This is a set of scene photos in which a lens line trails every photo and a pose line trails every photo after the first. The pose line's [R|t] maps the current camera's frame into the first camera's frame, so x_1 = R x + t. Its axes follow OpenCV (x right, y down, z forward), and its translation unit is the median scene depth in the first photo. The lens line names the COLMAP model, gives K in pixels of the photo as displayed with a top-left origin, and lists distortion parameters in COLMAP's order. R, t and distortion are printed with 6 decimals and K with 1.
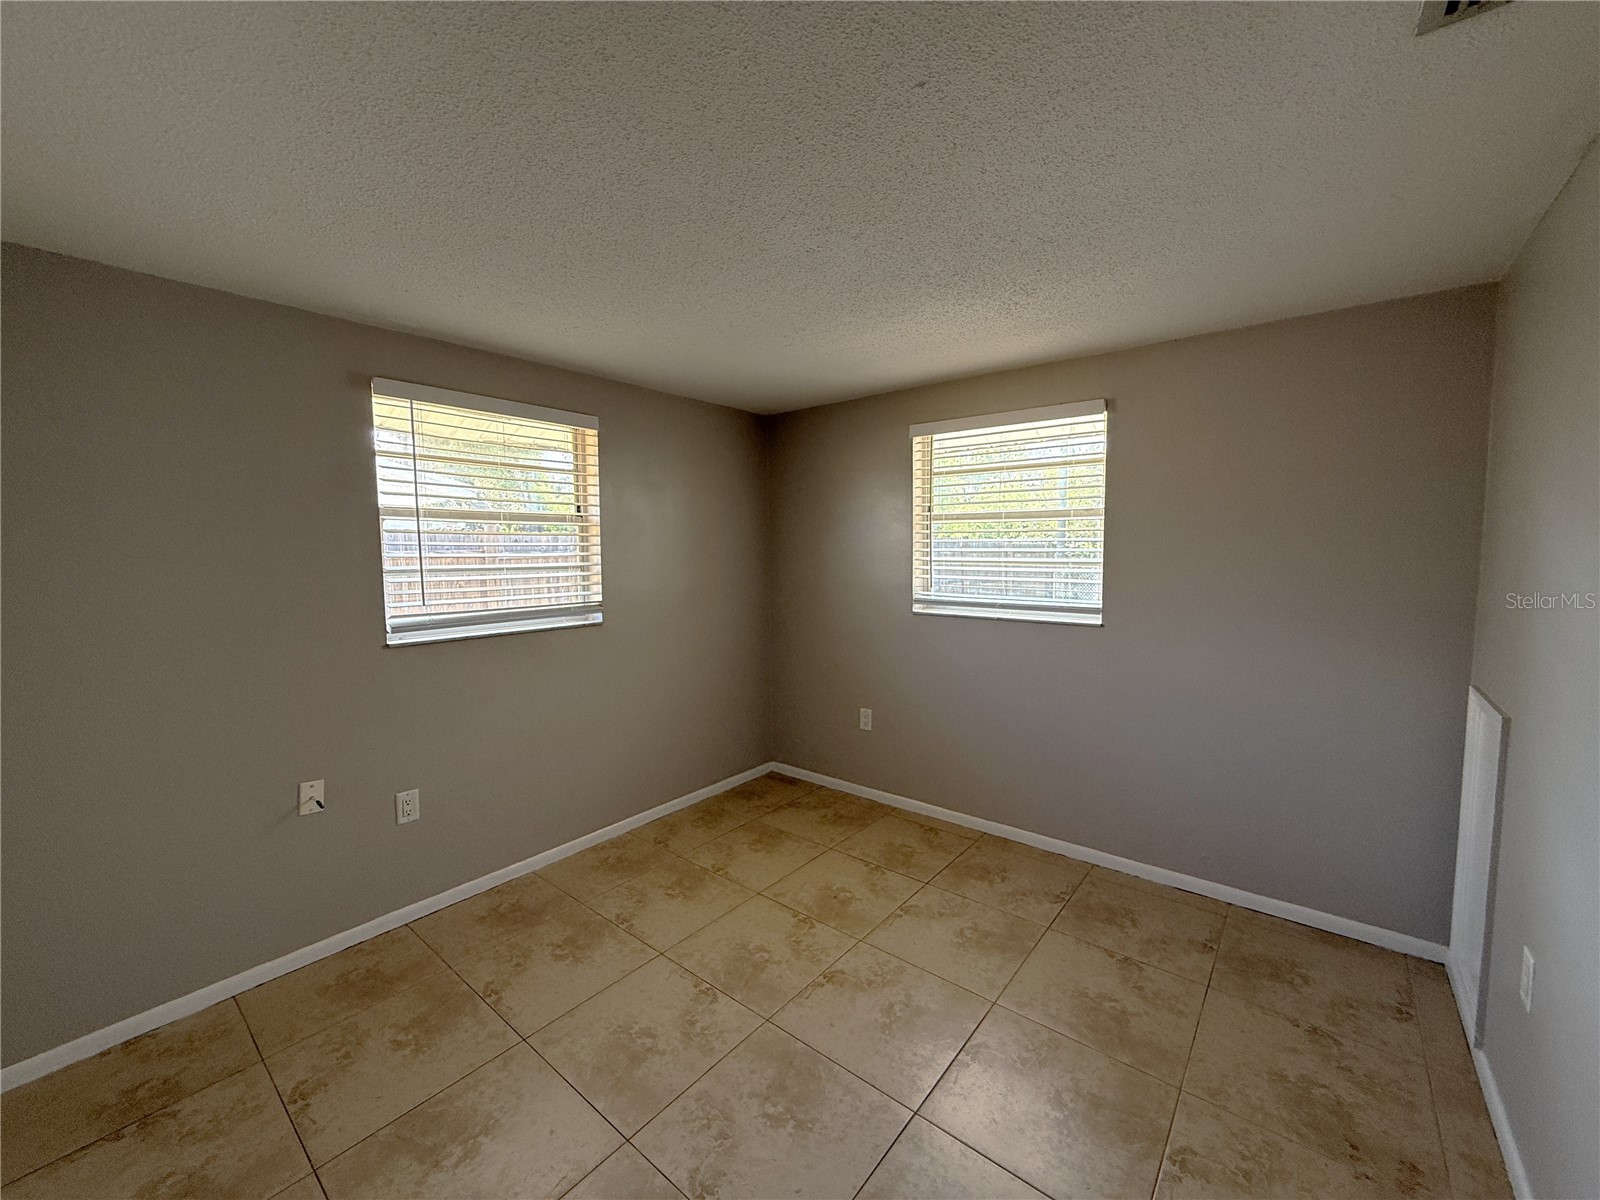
lens RADIAL K [[641.7, 0, 794.6], [0, 641.7, 605.9], [0, 0, 1]] dist [0.000918, 0.005222]
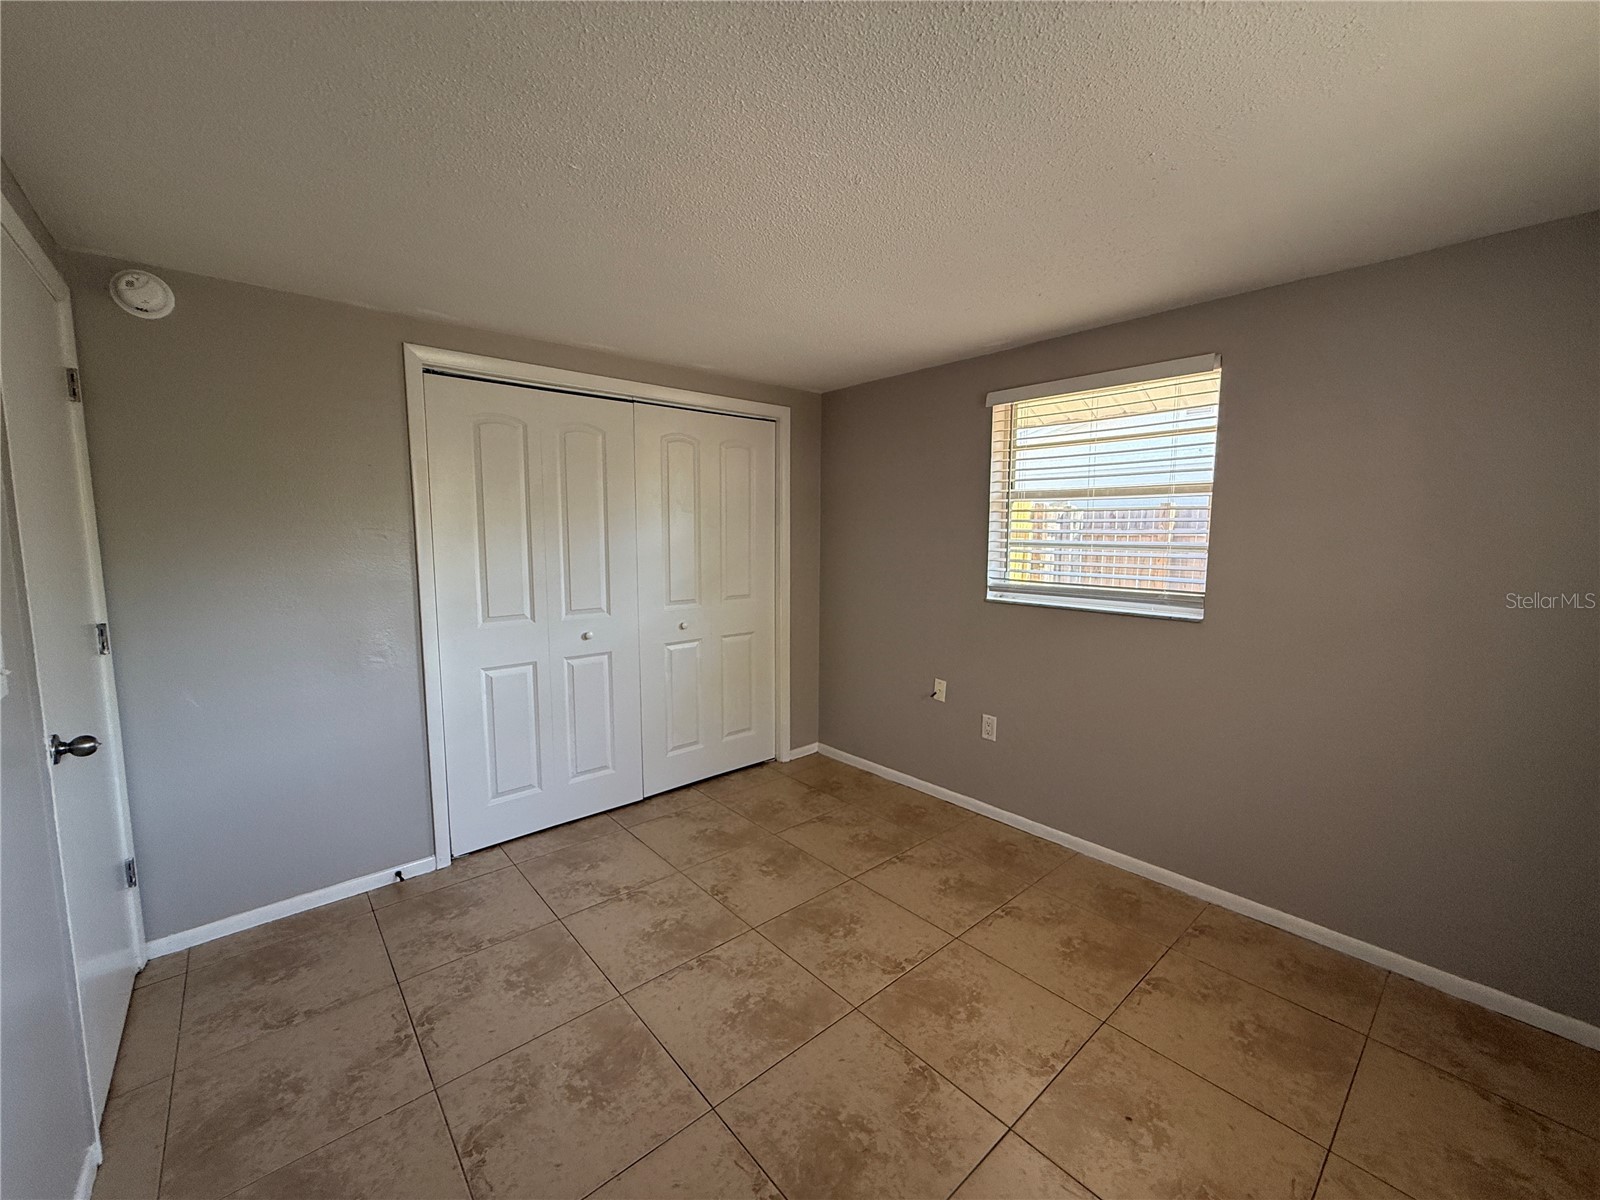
lens RADIAL K [[641.7, 0, 794.6], [0, 641.7, 605.9], [0, 0, 1]] dist [0.000918, 0.005222]
pose [[-0.170649, 0.122709, -0.977661, 0.913778], [-0.088823, 0.986260, 0.139292, -0.093322], [0.981320, 0.110608, -0.157405, 1.063513]]
